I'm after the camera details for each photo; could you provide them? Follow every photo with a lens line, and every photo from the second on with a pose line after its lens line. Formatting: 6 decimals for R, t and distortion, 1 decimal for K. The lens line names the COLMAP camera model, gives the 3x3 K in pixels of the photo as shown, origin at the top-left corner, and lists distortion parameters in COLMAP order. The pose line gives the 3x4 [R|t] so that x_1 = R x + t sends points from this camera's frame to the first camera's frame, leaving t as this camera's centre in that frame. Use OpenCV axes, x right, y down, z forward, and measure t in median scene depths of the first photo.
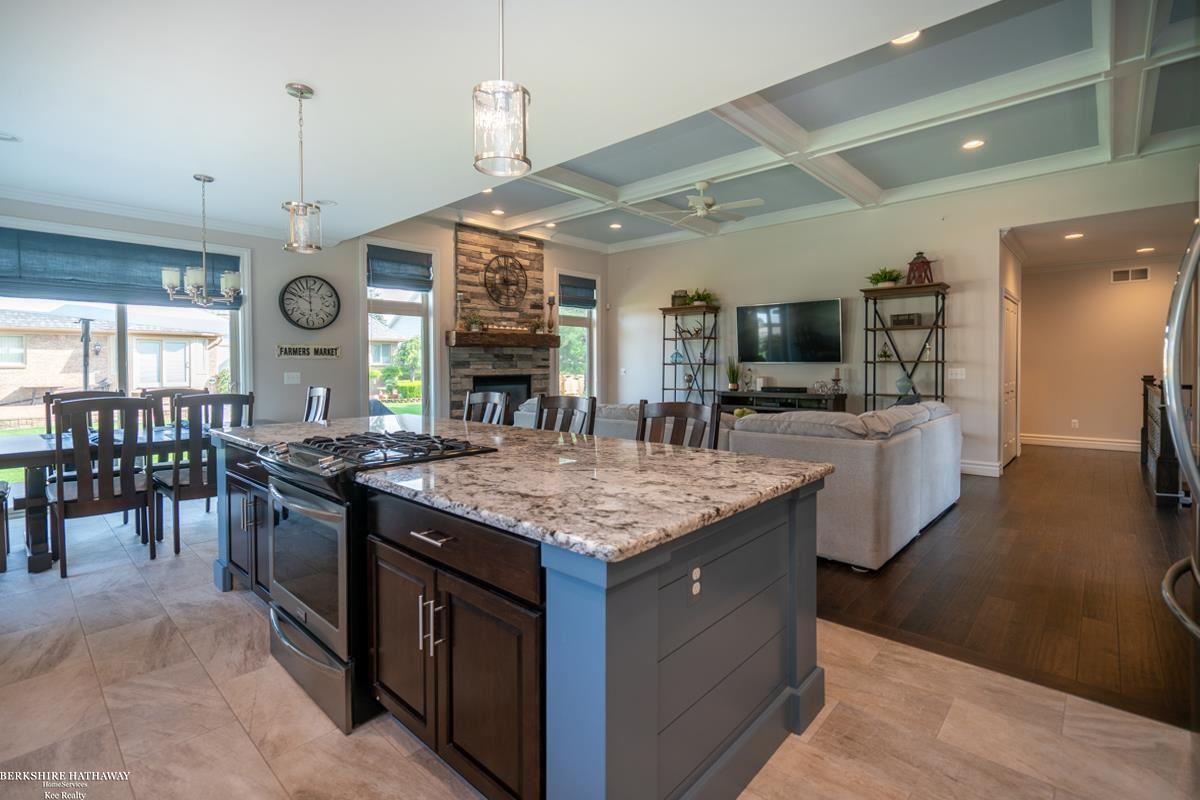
lens RADIAL K [[548.9, 0, 574.8], [0, 548.9, 367.3], [0, 0, 1]] dist [-0.005264, 0.000616]
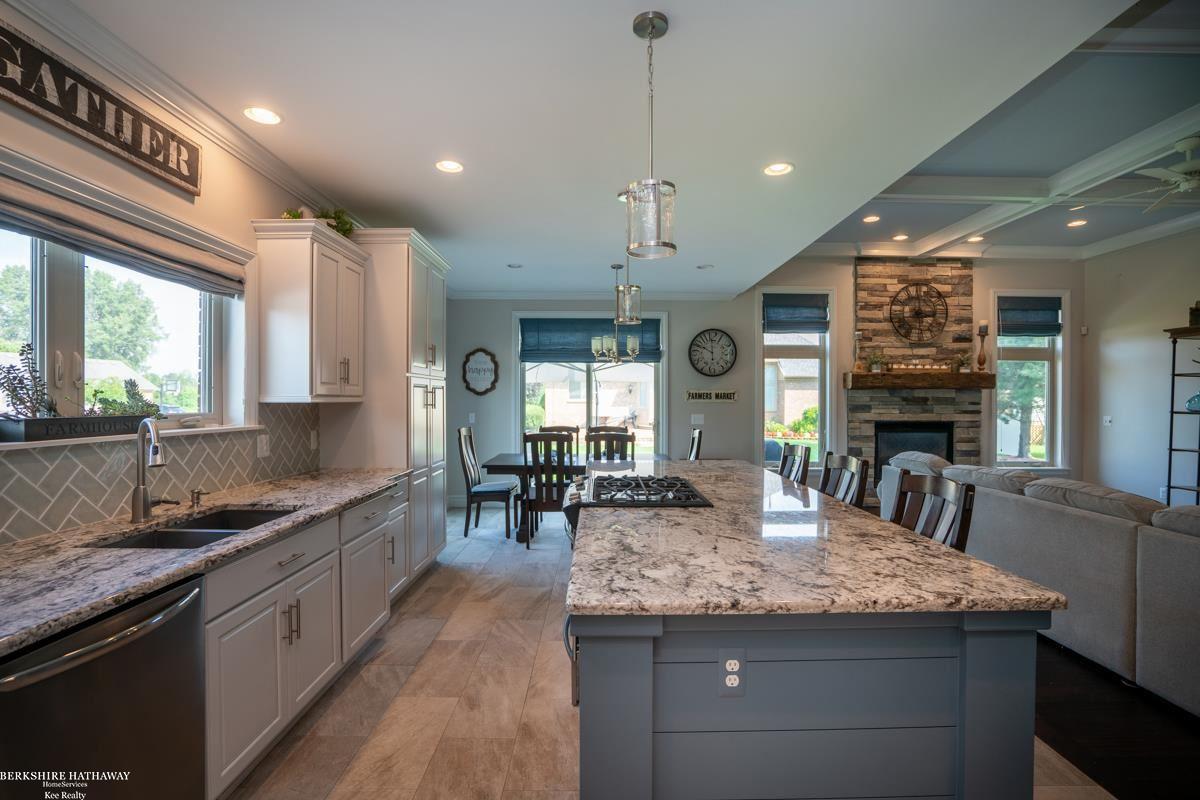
lens RADIAL K [[548.9, 0, 601.0], [0, 548.9, 400.6], [0, 0, 1]] dist [-0.005264, 0.000616]
pose [[0.700327, 0.005652, -0.713799, 0.147642], [-0.007031, 0.999975, 0.001020, -0.016119], [0.713787, 0.004305, 0.700349, 0.034822]]
